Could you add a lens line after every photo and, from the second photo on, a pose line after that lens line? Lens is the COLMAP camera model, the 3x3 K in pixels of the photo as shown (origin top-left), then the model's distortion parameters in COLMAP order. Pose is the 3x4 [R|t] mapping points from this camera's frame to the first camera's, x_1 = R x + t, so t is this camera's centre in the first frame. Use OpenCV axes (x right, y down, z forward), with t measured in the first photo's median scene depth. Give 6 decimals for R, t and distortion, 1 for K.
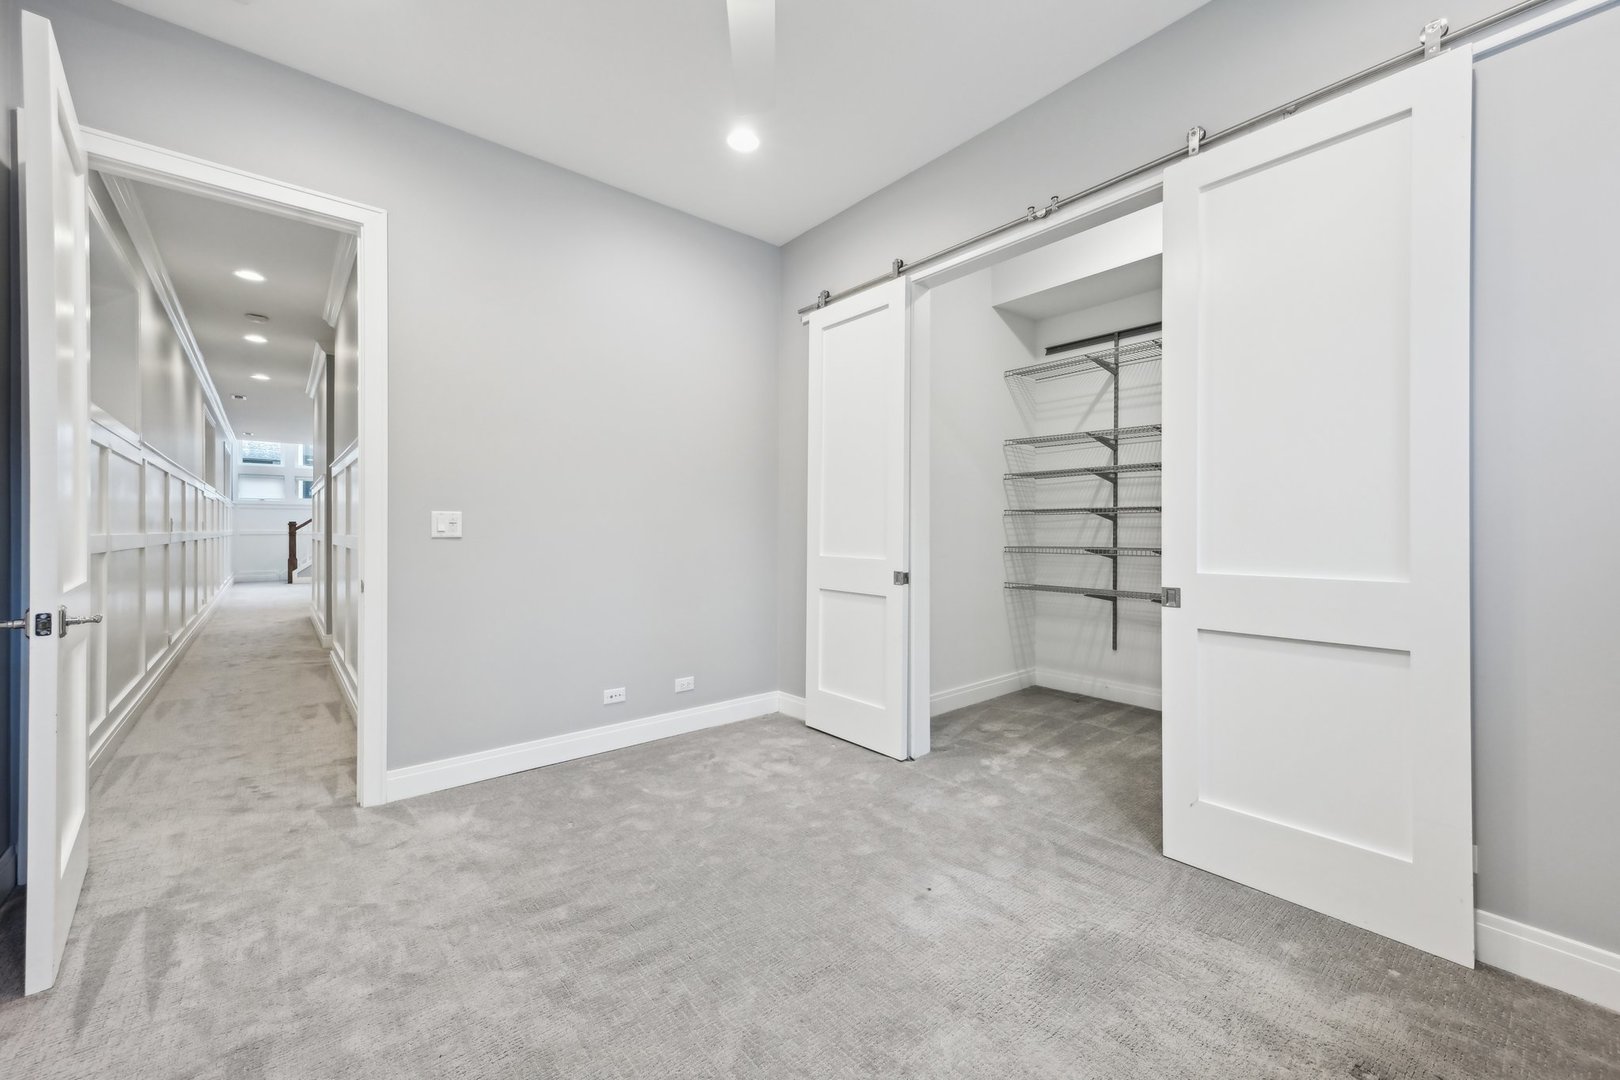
lens RADIAL K [[624.7, 0, 814.7], [0, 624.7, 528.5], [0, 0, 1]] dist [0.000820, 0.000155]
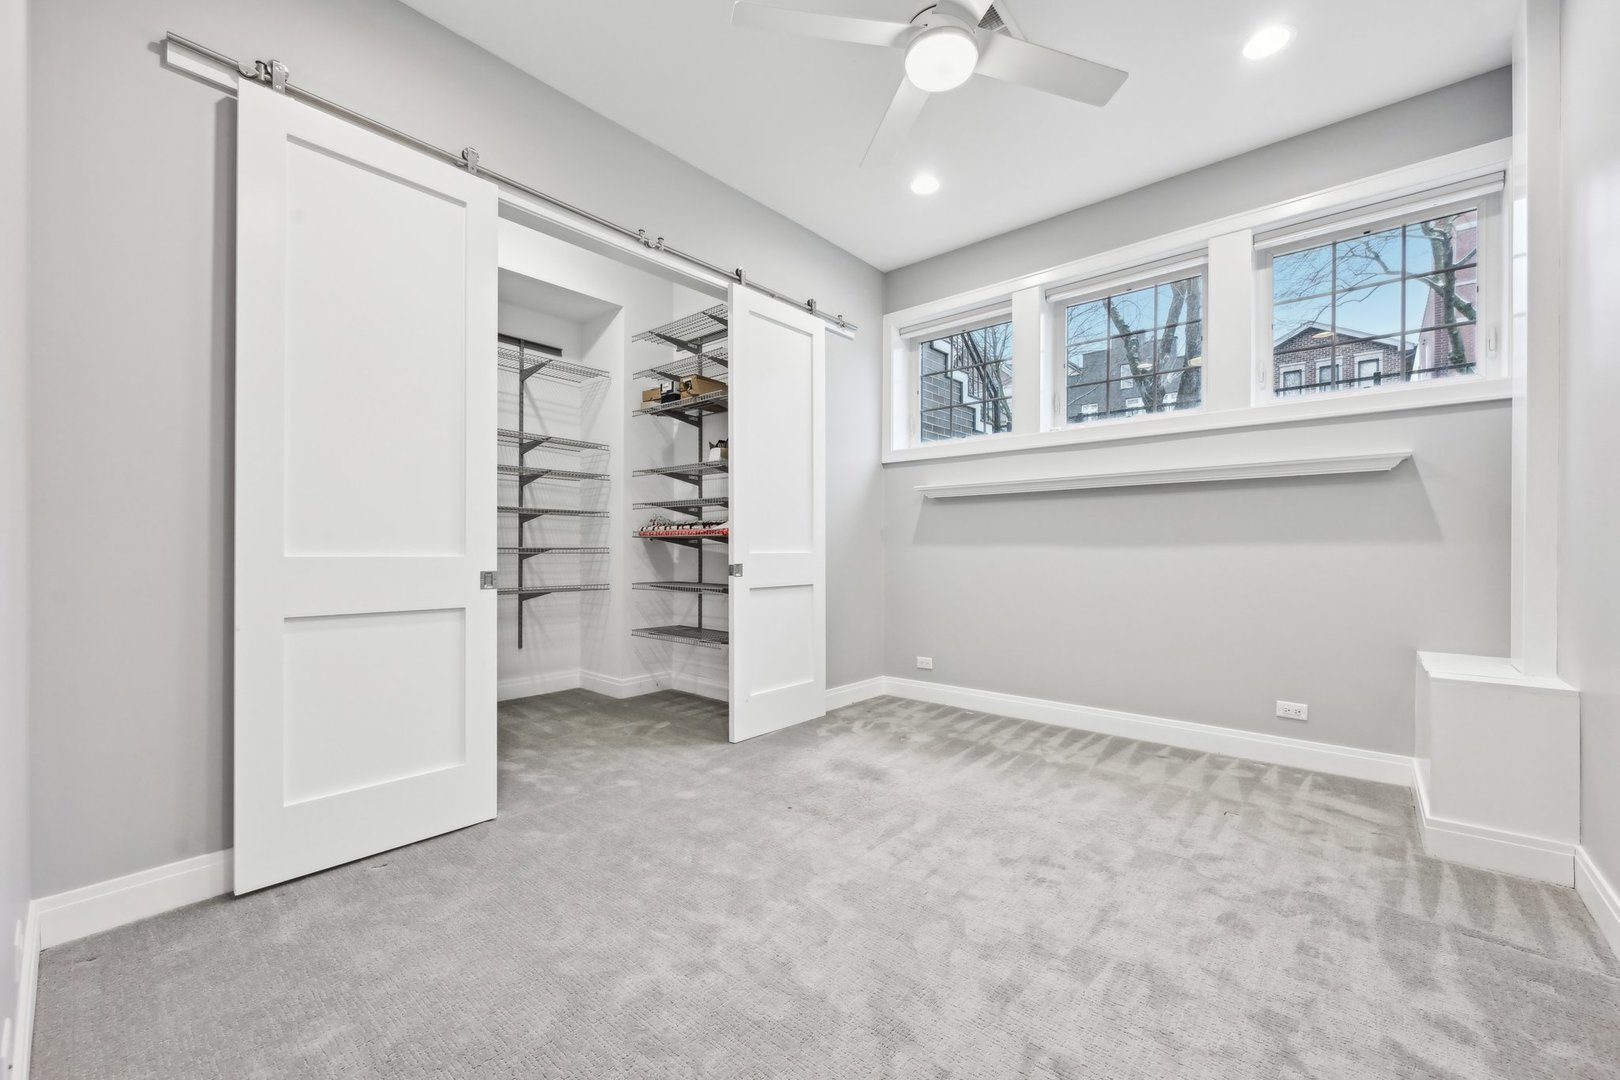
lens RADIAL K [[648.9, 0, 812.8], [0, 648.9, 546.5], [0, 0, 1]] dist [-0.000127, -0.000028]
pose [[-0.149297, 0.000215, 0.988792, -0.749242], [-0.006661, 0.999977, -0.001223, 0.039438], [-0.988770, -0.006769, -0.149292, 0.781355]]
